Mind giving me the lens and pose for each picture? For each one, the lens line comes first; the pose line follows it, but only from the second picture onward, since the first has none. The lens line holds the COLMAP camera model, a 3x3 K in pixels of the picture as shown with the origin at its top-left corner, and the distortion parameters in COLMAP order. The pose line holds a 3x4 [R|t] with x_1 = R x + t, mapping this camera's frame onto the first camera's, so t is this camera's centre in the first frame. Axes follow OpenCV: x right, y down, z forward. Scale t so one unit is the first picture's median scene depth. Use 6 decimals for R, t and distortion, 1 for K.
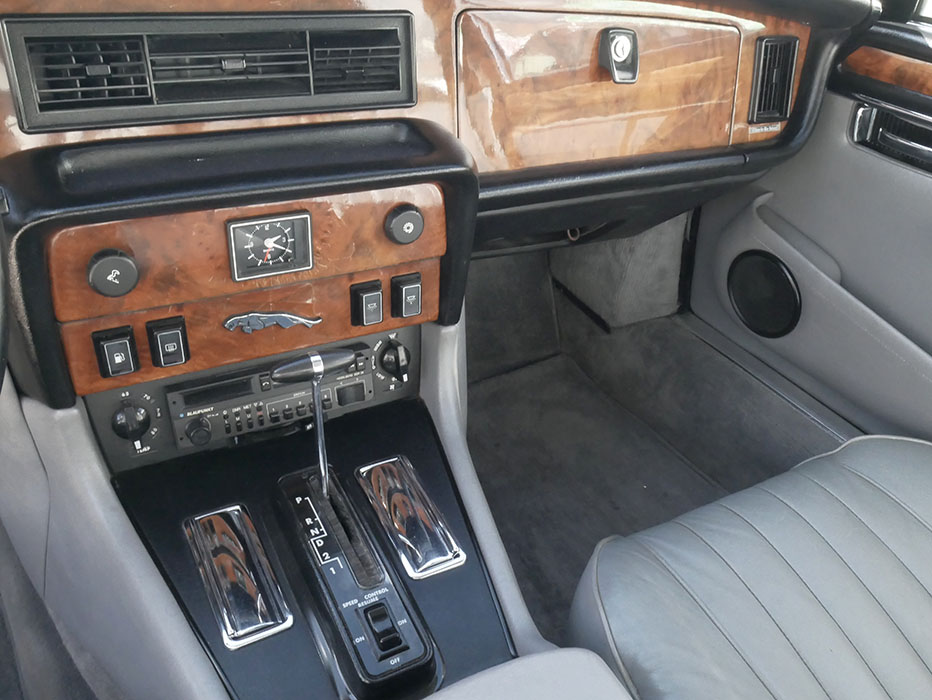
lens RADIAL K [[775.6, 0, 466.0], [0, 775.6, 350.0], [0, 0, 1]] dist [-0.016071, 0.002346]
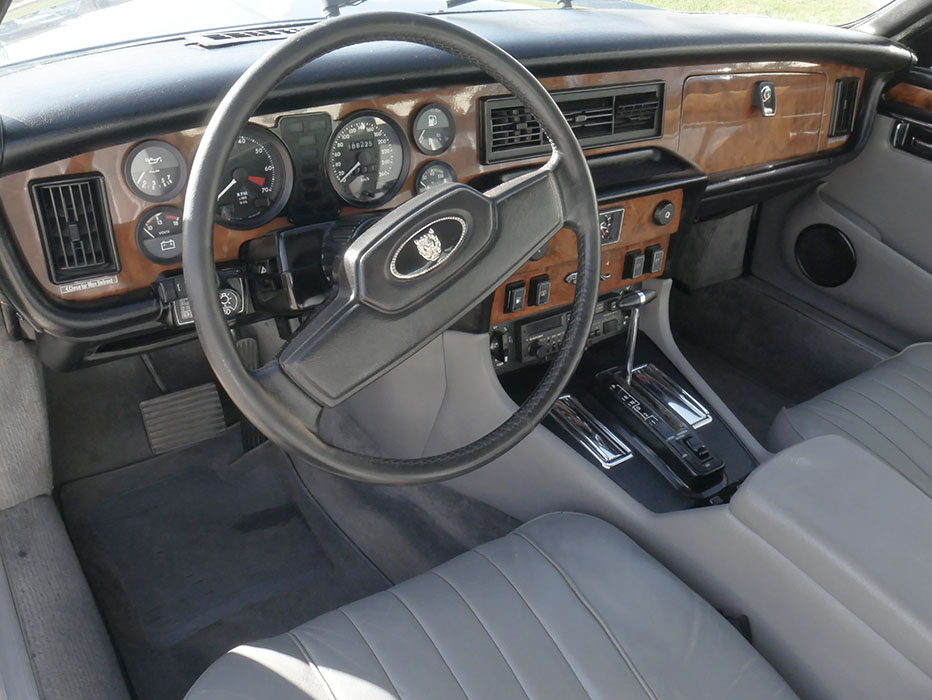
lens RADIAL K [[816.8, 0, 466.0], [0, 816.8, 350.0], [0, 0, 1]] dist [0.008732, 0.007949]
pose [[0.992844, -0.052371, 0.107320, -0.661355], [0.052301, 0.998625, 0.003475, 0.091392], [-0.107354, 0.002163, 0.994219, -0.617910]]
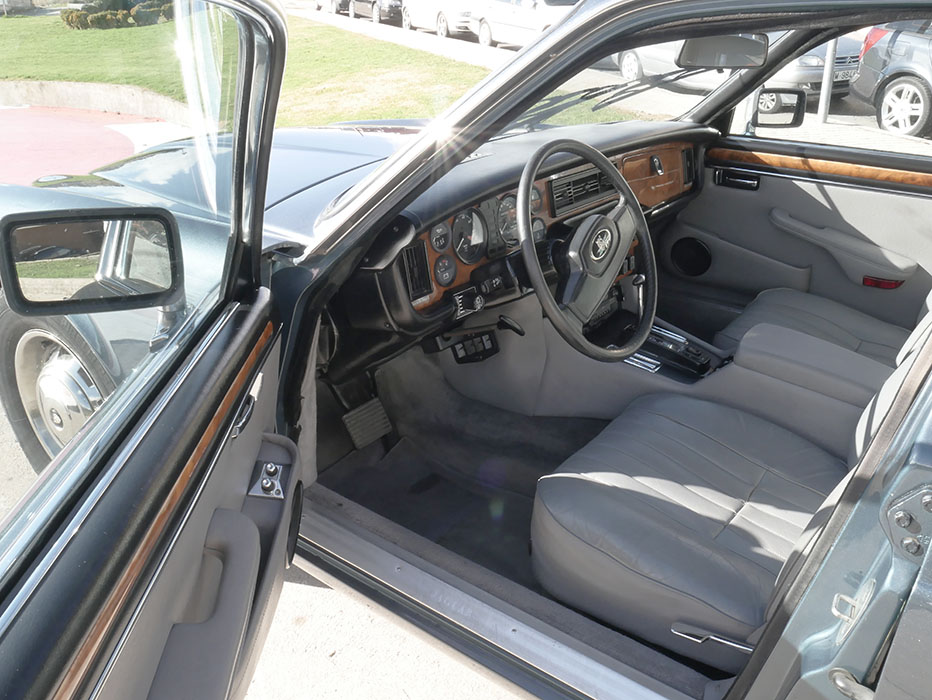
lens RADIAL K [[816.8, 0, 466.0], [0, 816.8, 350.0], [0, 0, 1]] dist [0.008732, 0.007949]
pose [[0.897444, -0.233038, 0.374550, -1.763450], [0.284371, 0.954726, -0.087357, 0.314377], [-0.337235, 0.184910, 0.923082, -1.389732]]
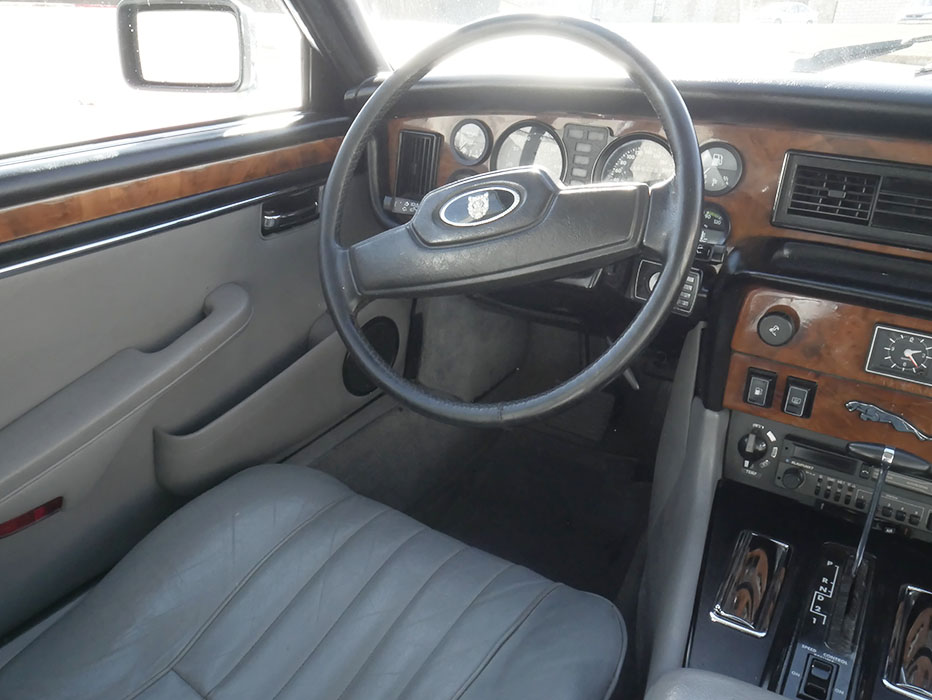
lens RADIAL K [[775.6, 0, 466.0], [0, 775.6, 350.0], [0, 0, 1]] dist [-0.016071, 0.002346]
pose [[0.479564, 0.313484, -0.819601, 0.346338], [-0.453782, 0.888023, 0.074138, 0.068359], [0.751066, 0.336367, 0.568118, -0.155449]]
